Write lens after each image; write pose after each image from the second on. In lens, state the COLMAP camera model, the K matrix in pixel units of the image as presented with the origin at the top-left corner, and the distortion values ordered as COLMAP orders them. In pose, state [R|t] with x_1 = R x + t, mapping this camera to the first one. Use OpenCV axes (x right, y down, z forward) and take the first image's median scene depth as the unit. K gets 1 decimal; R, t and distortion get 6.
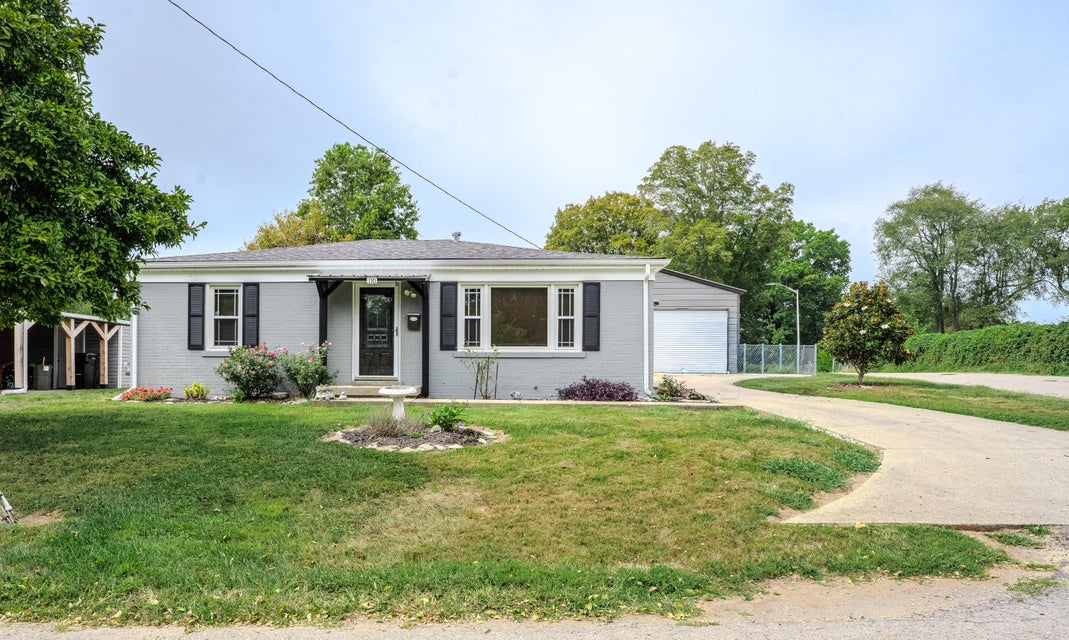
lens RADIAL K [[608.7, 0, 491.5], [0, 608.7, 373.8], [0, 0, 1]] dist [-0.005336, 0.006279]
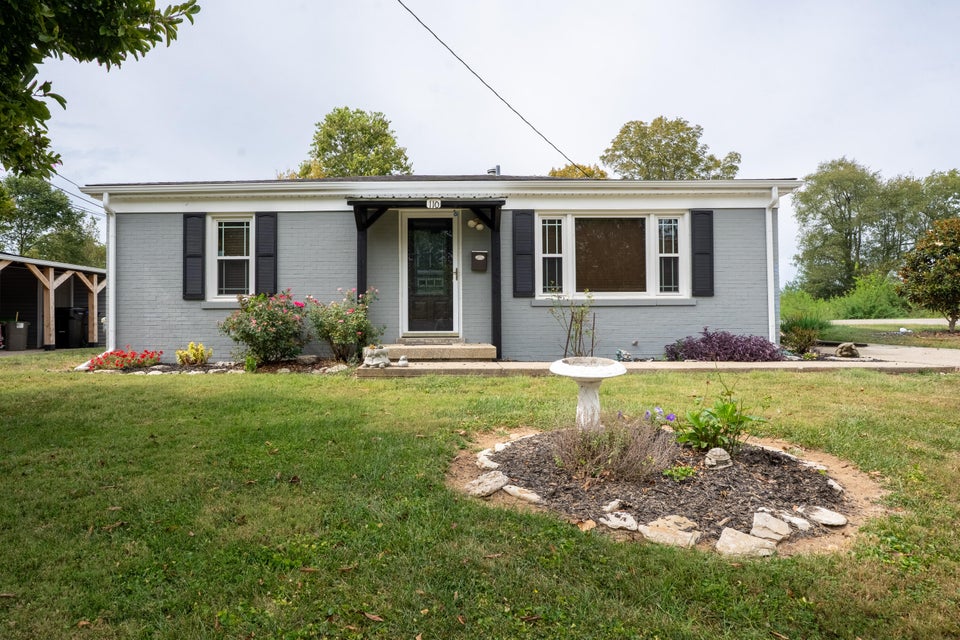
lens RADIAL K [[518.4, 0, 479.0], [0, 518.4, 316.9], [0, 0, 1]] dist [0.001512, 0.005517]
pose [[0.999287, -0.010993, 0.036130, -0.150168], [0.011464, 0.999852, -0.012864, -0.005895], [-0.035983, 0.013269, 0.999264, 0.332450]]
